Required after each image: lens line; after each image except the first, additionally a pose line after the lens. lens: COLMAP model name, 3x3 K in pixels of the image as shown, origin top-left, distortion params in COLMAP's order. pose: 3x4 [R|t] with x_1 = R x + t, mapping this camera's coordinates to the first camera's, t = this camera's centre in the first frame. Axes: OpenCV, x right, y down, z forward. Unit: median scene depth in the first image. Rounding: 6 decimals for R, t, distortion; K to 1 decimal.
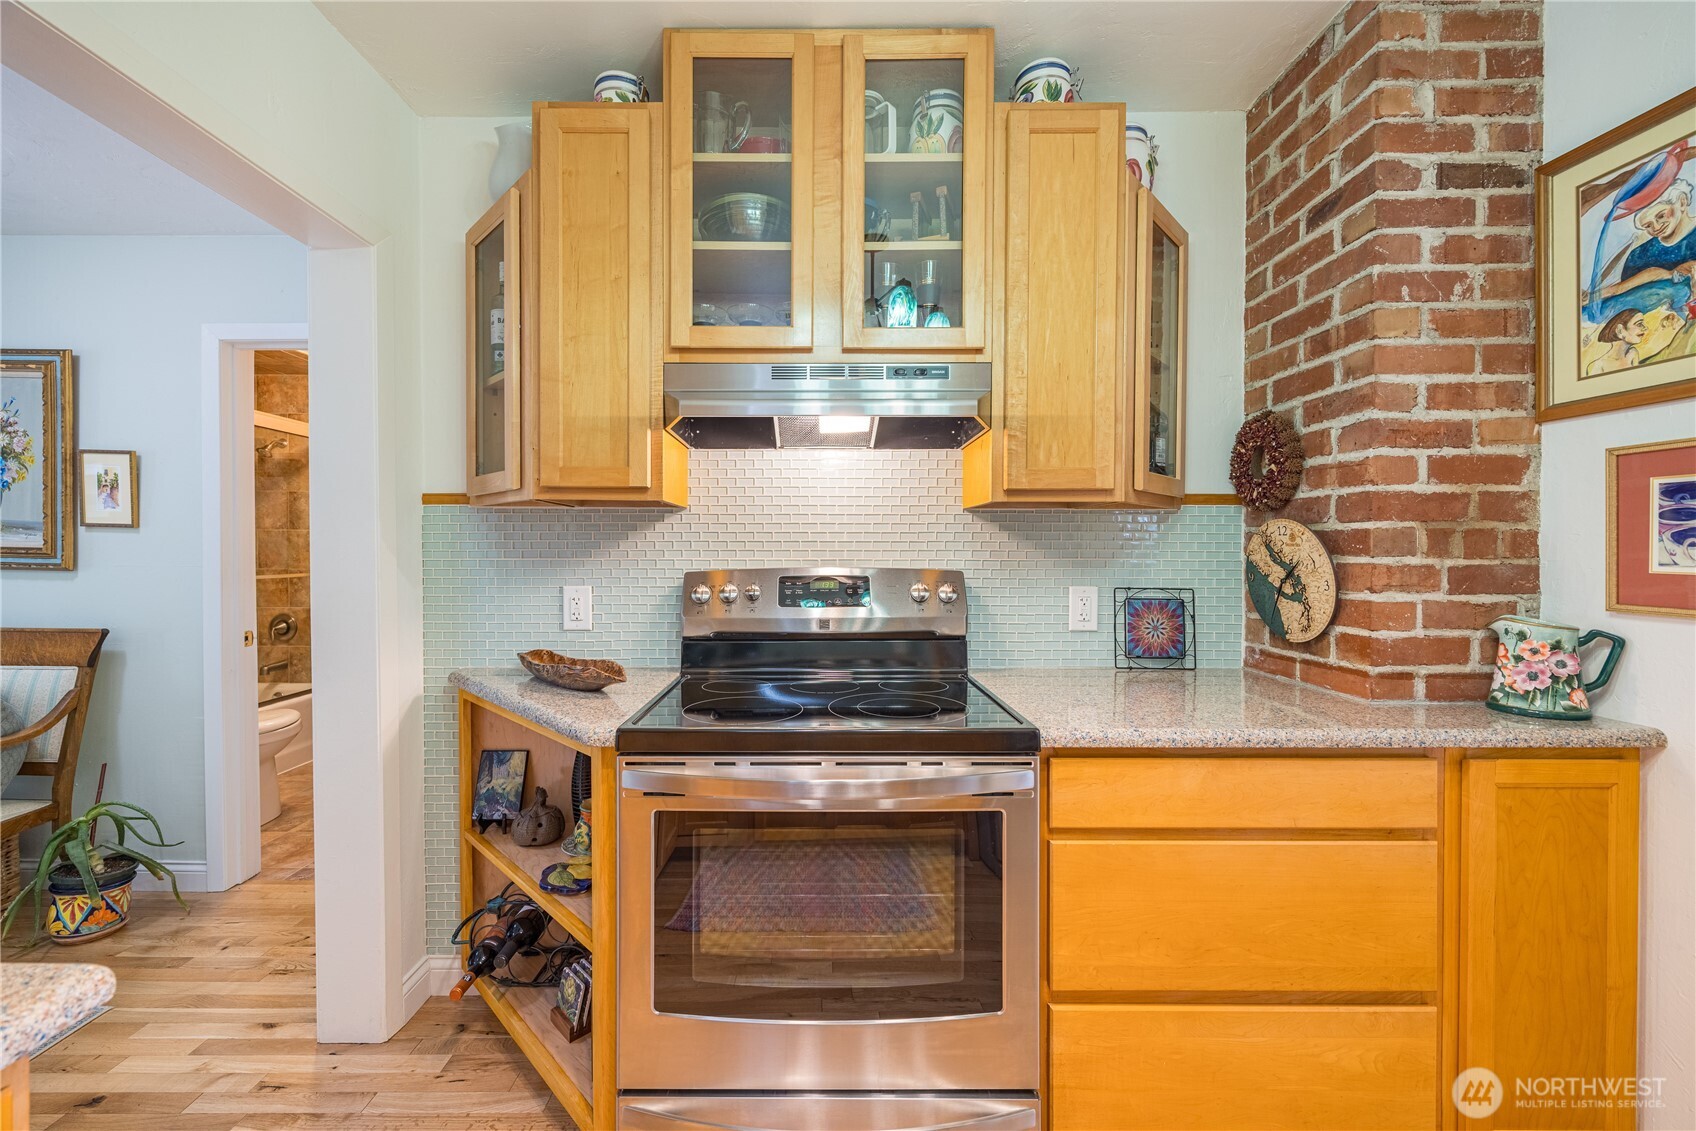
lens RADIAL K [[643.3, 0, 810.6], [0, 643.3, 565.4], [0, 0, 1]] dist [-0.008817, 0.000480]
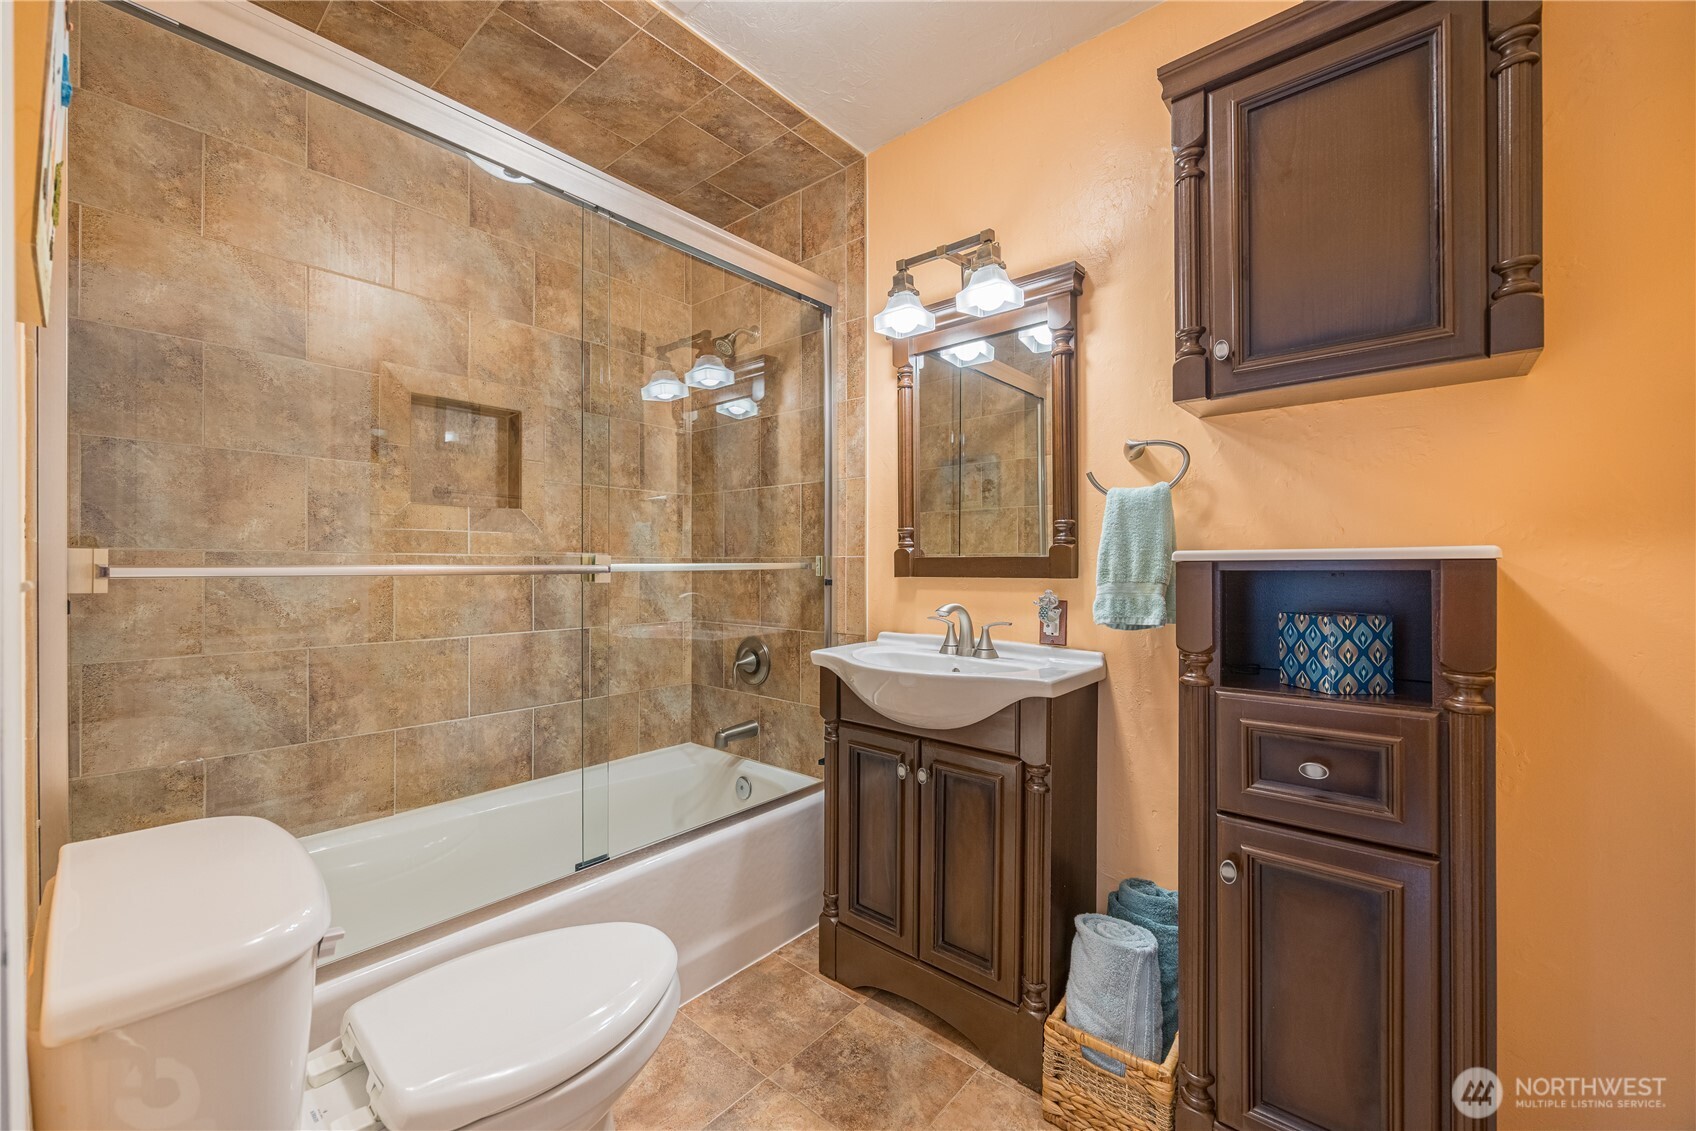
lens RADIAL K [[647.5, 0, 835.1], [0, 647.5, 568.1], [0, 0, 1]] dist [0.003314, -0.000878]
pose [[0.750036, -0.001202, -0.661396, -0.722188], [-0.006154, 0.999942, -0.008796, 0.035890], [0.661369, 0.010667, 0.749985, 1.137843]]
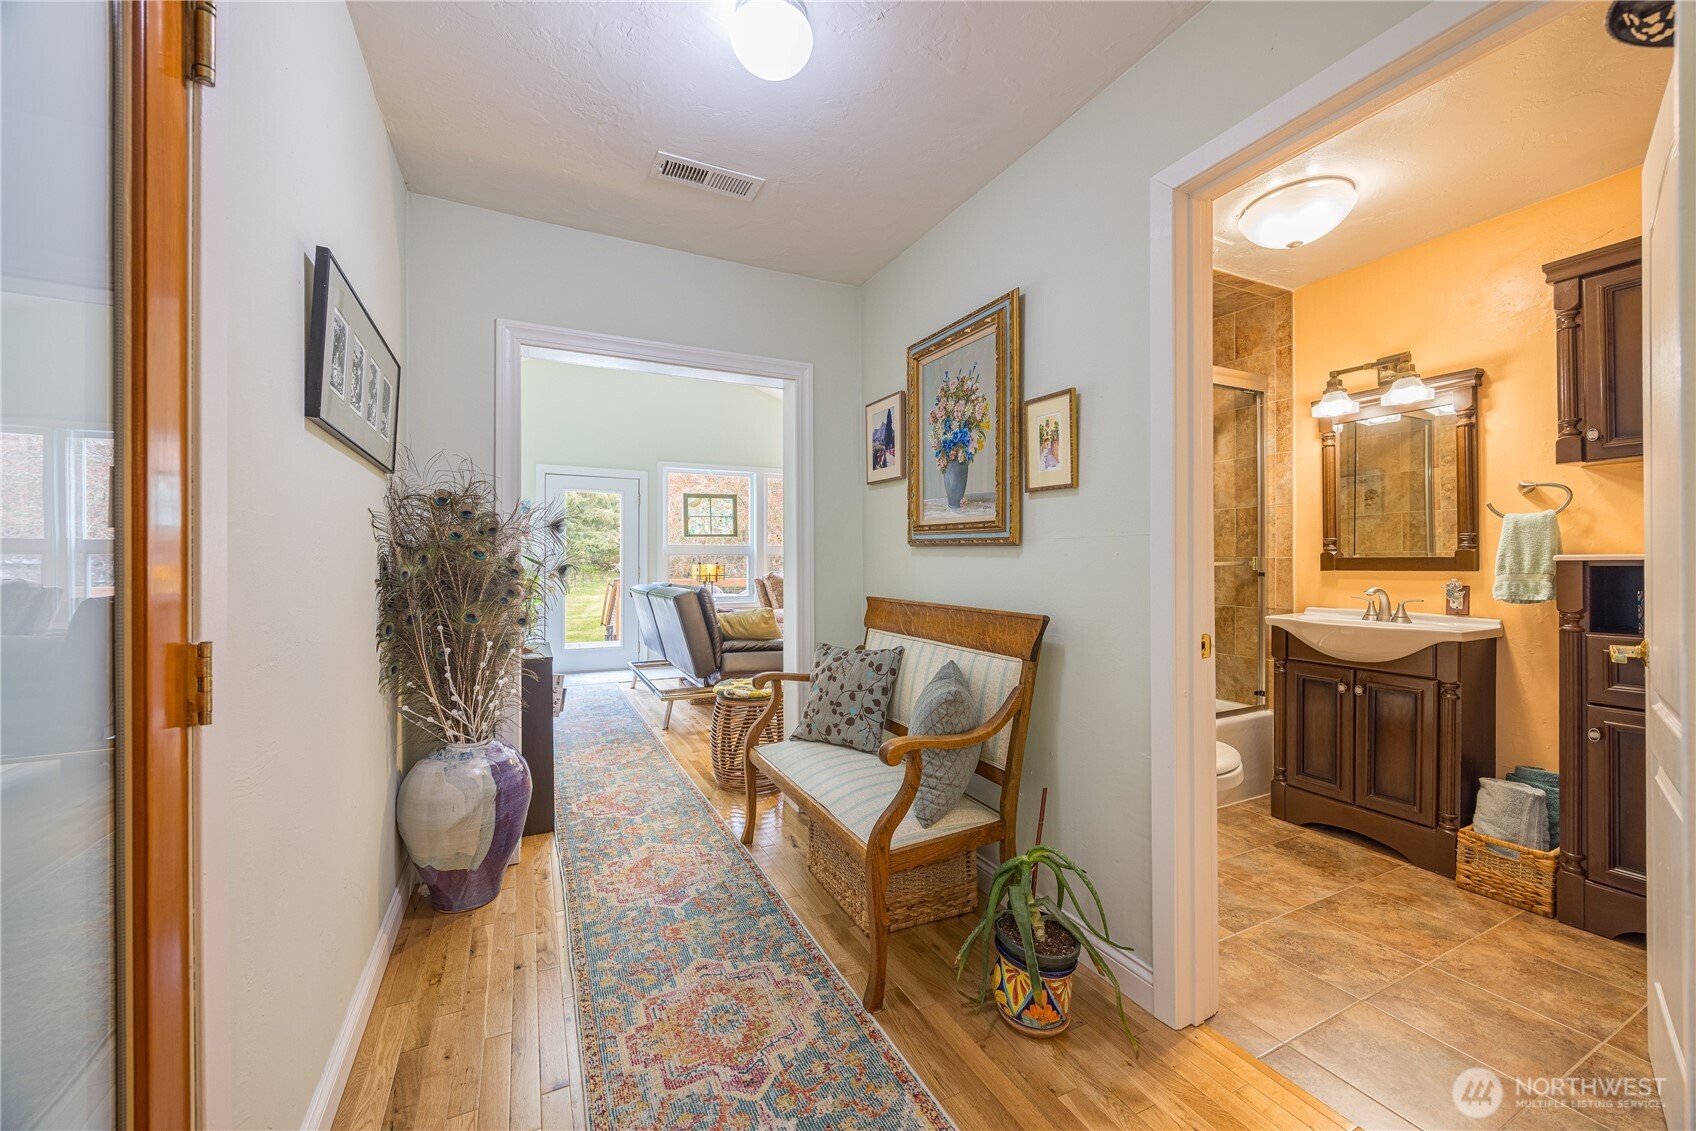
lens RADIAL K [[647.5, 0, 852.2], [0, 647.5, 562.8], [0, 0, 1]] dist [0.003314, -0.000878]
pose [[0.445065, -0.004756, -0.895485, -0.483712], [-0.006929, 0.999938, -0.008754, 0.041683], [0.895471, 0.010101, 0.445005, 0.415649]]
